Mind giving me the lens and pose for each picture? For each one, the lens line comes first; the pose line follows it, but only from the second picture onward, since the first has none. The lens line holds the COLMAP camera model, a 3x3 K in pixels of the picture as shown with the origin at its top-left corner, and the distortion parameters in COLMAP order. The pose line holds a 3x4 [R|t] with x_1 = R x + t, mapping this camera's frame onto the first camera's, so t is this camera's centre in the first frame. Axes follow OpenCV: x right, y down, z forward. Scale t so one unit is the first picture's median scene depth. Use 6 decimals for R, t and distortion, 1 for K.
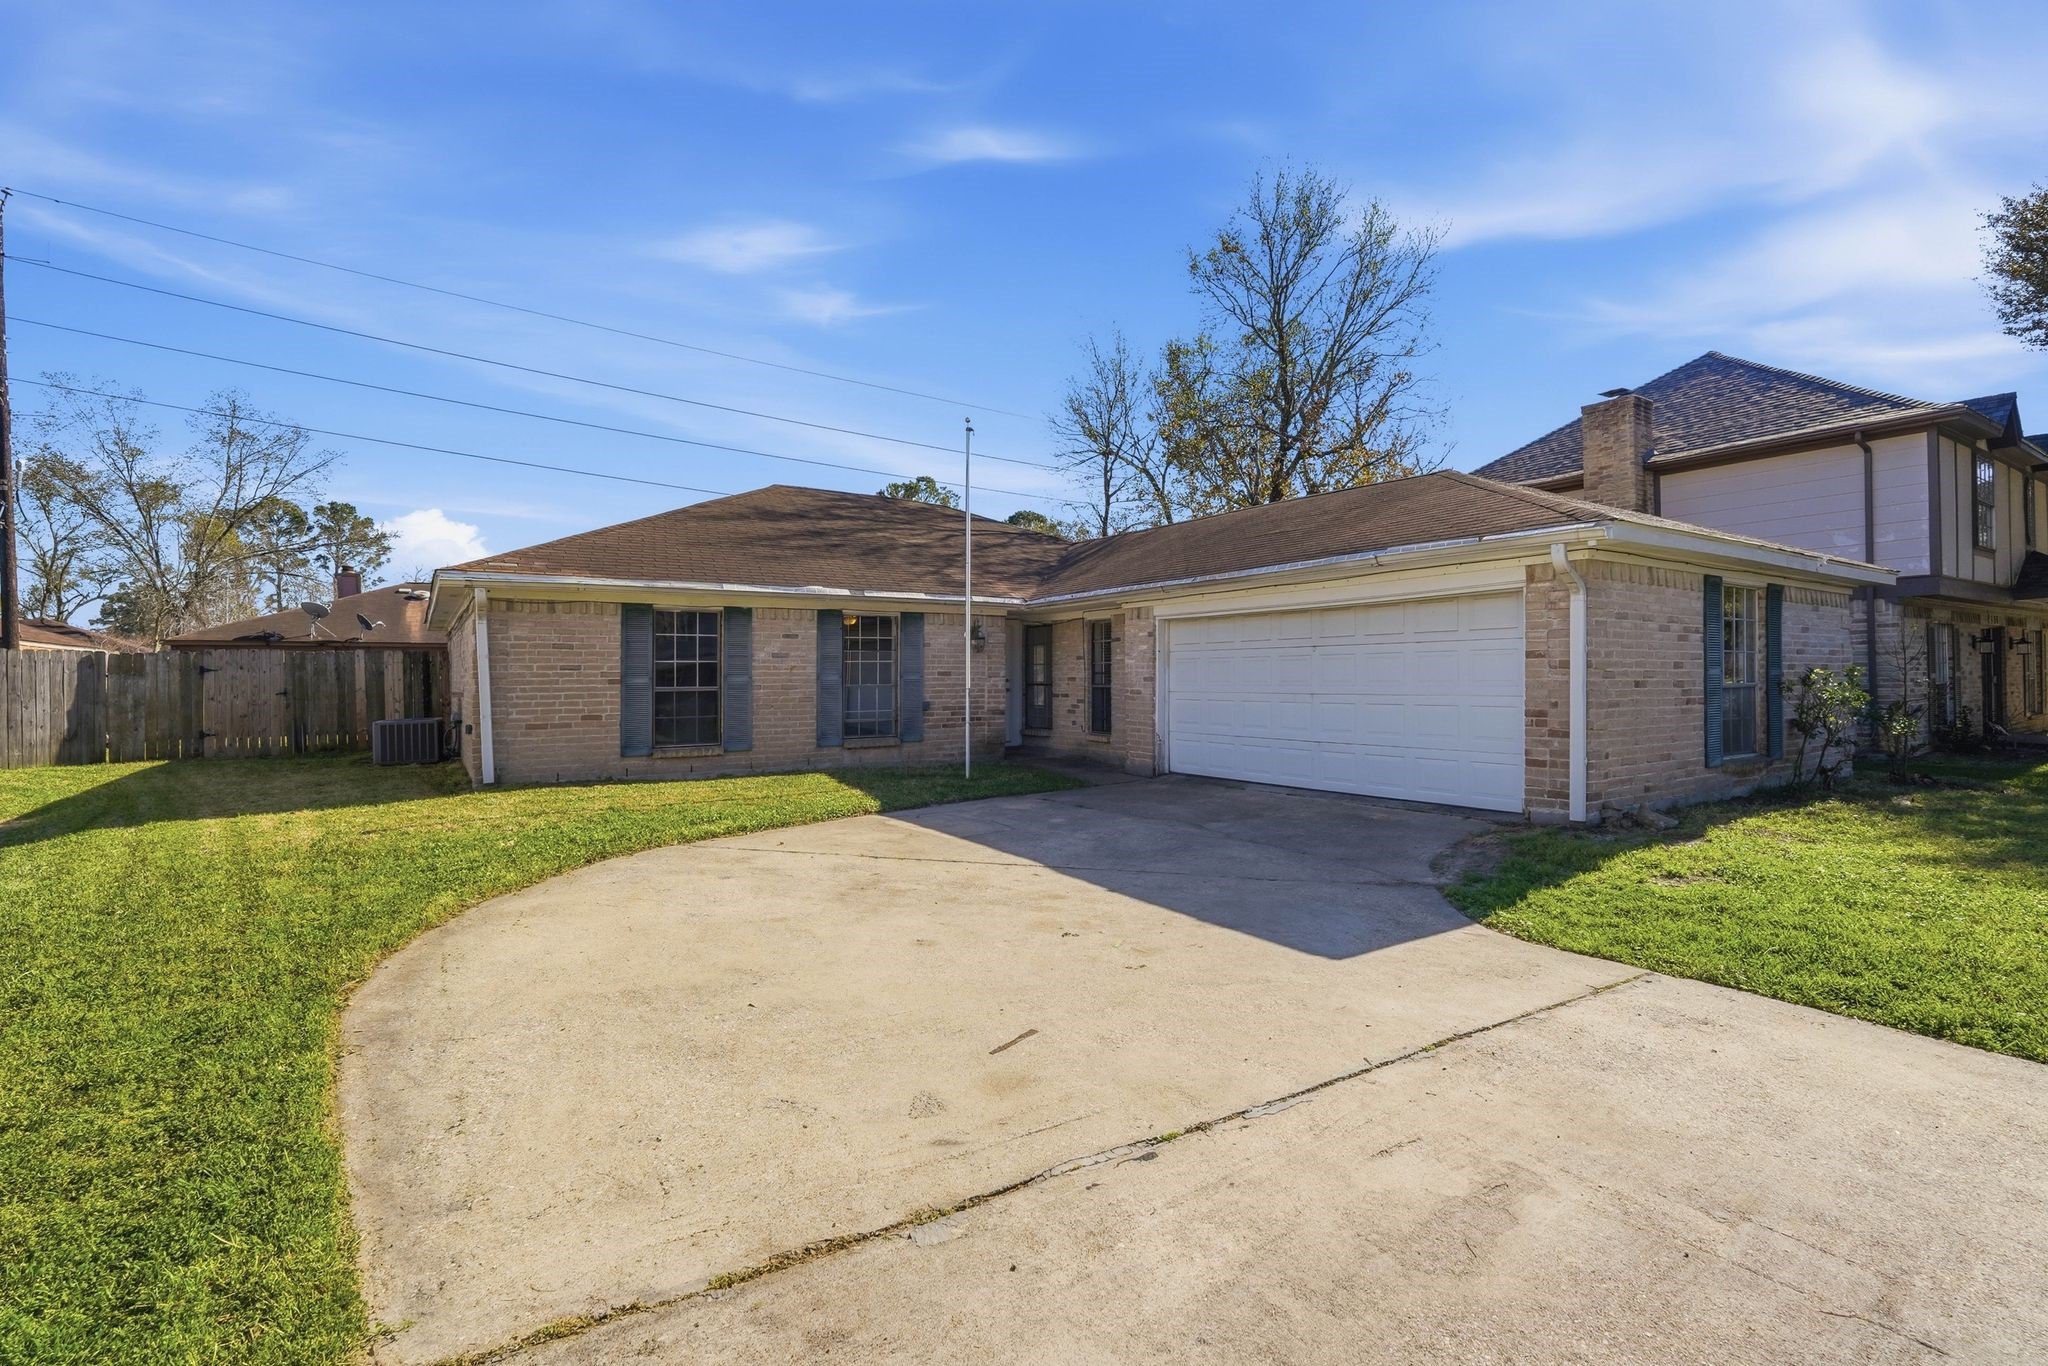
lens RADIAL K [[904.7, 0, 1024.4], [0, 904.7, 677.1], [0, 0, 1]] dist [-0.010135, 0.002524]
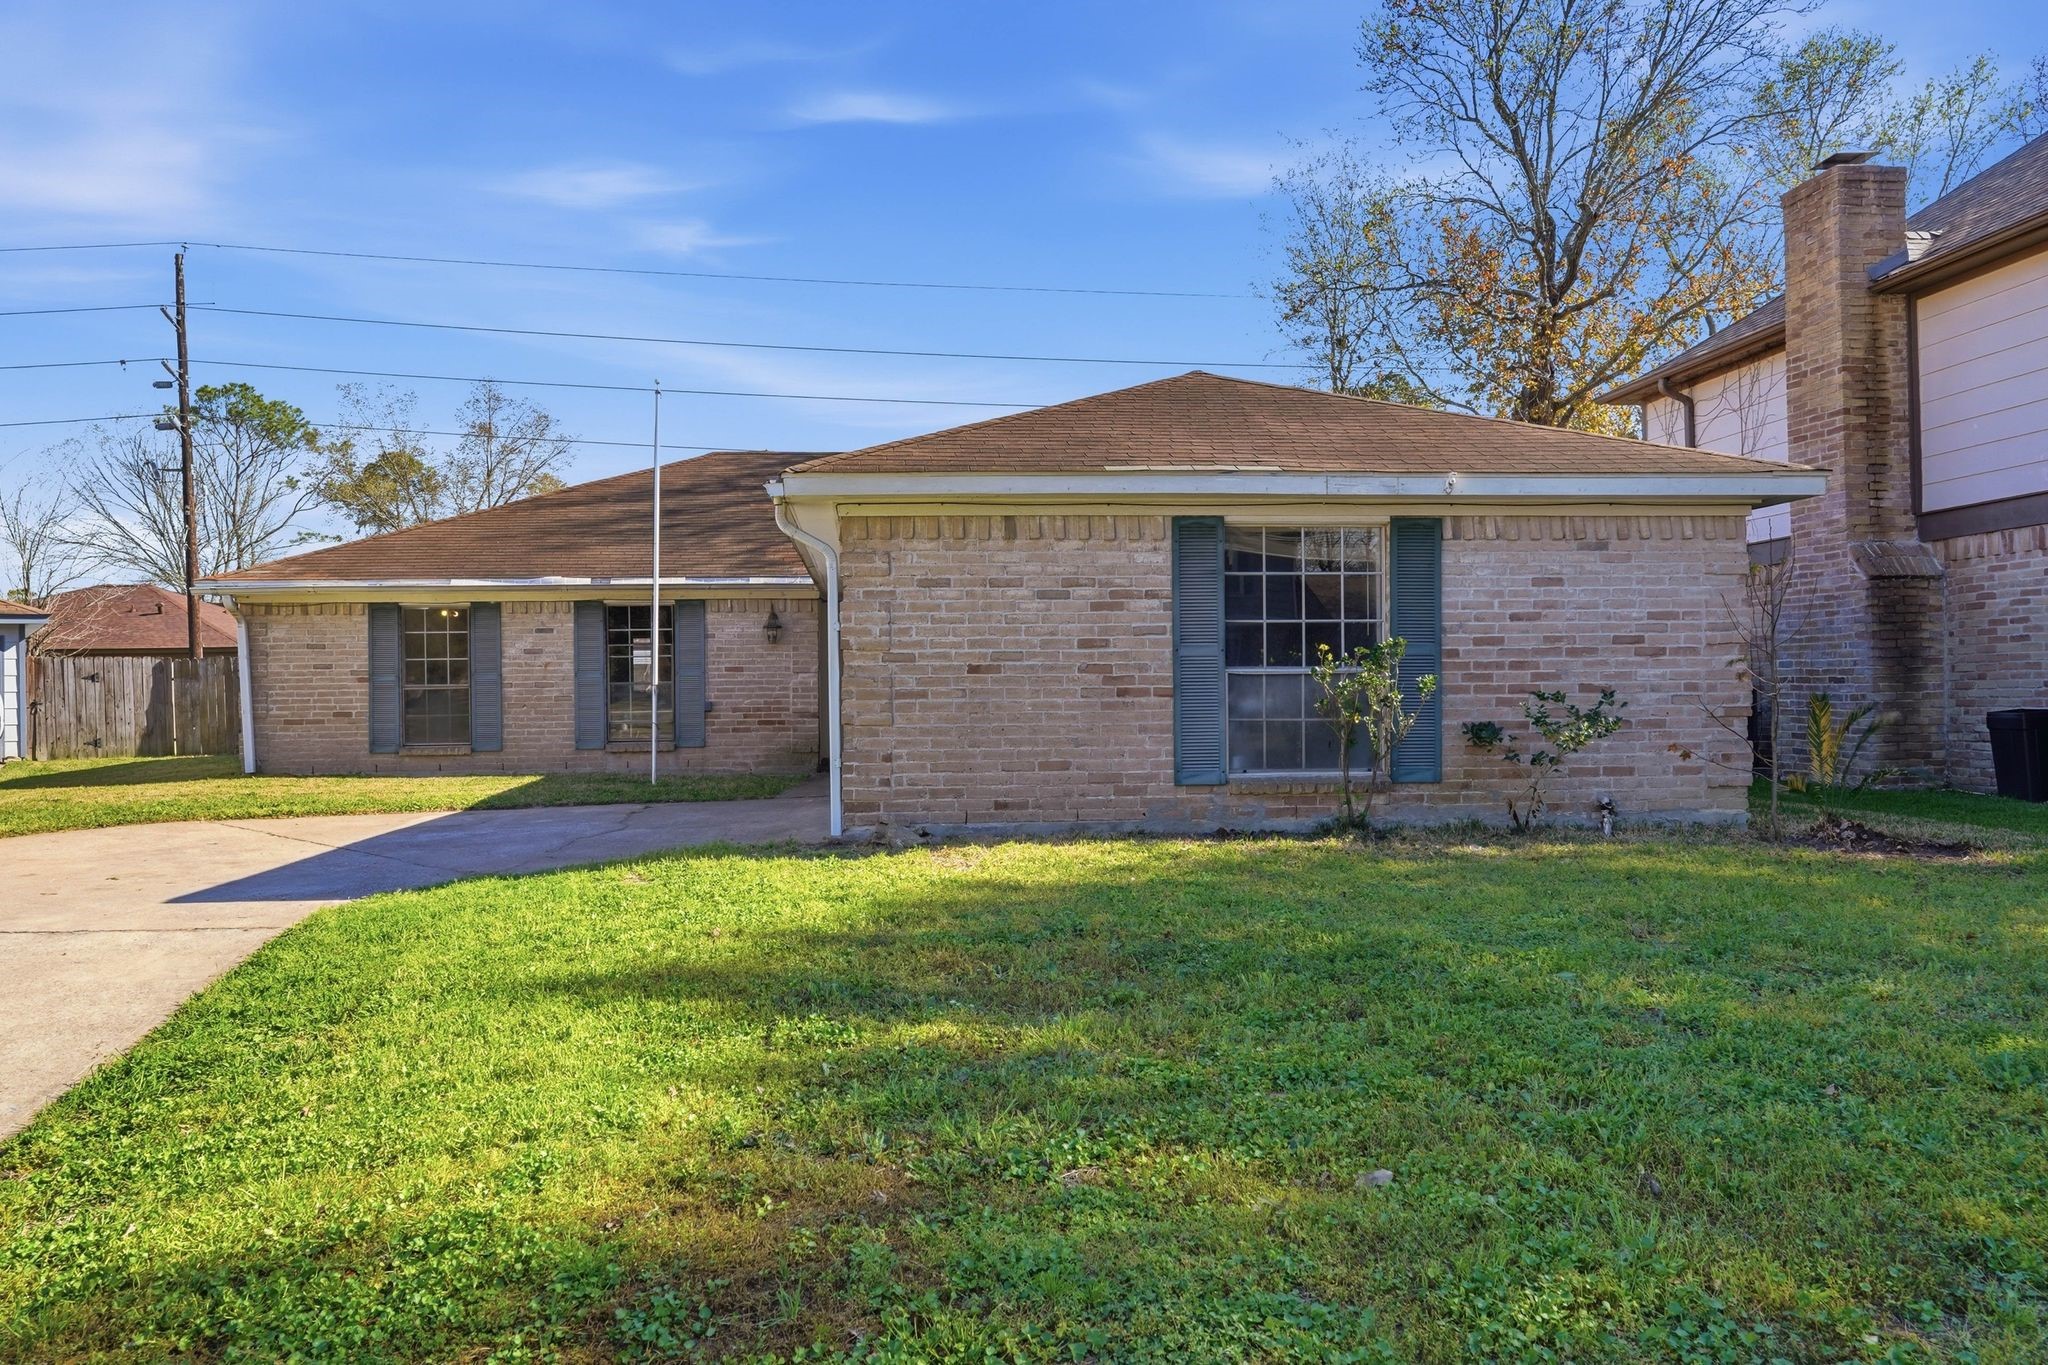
lens RADIAL K [[1367.0, 0, 1022.3], [0, 1367.0, 688.2], [0, 0, 1]] dist [0.004778, 0.001052]
pose [[0.876960, -0.004238, -0.480544, 0.922411], [0.006119, 0.999979, 0.002348, 0.015282], [0.480524, -0.004999, 0.876967, -0.006357]]
